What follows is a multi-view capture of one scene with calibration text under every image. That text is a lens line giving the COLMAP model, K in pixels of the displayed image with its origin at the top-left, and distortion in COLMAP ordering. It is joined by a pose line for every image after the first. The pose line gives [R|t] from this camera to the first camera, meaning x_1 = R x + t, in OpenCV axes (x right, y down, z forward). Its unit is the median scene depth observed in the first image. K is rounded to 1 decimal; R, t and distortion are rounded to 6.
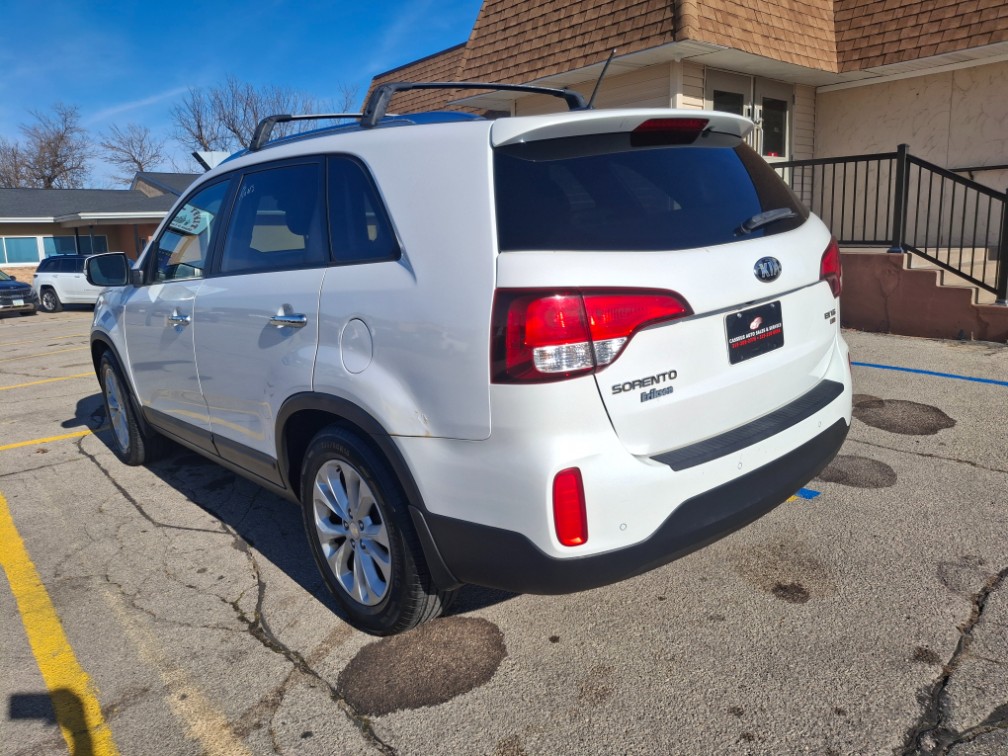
lens RADIAL K [[742.0, 0, 507.0], [0, 742.0, 402.5], [0, 0, 1]] dist [0.136868, -0.225297]
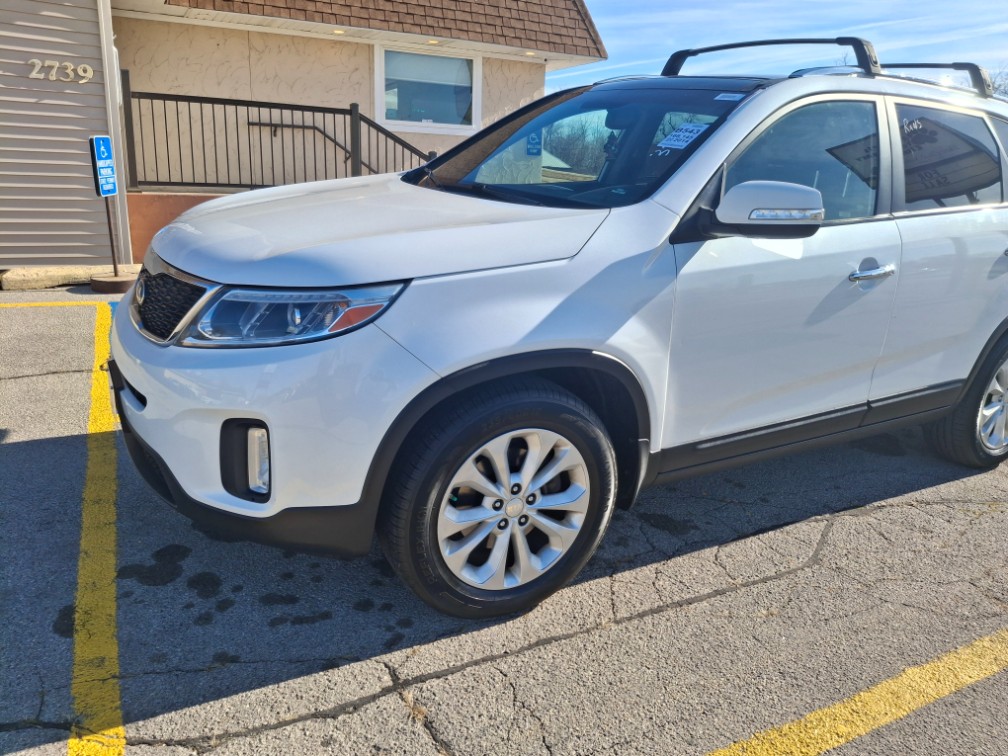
lens RADIAL K [[770.2, 0, 502.4], [0, 770.2, 378.0], [0, 0, 1]] dist [0.006226, -0.067201]
pose [[0.142676, -0.195156, 0.970339, -0.664316], [0.168558, 0.970839, 0.170472, -0.100281], [-0.975311, 0.139236, 0.171411, 0.648913]]
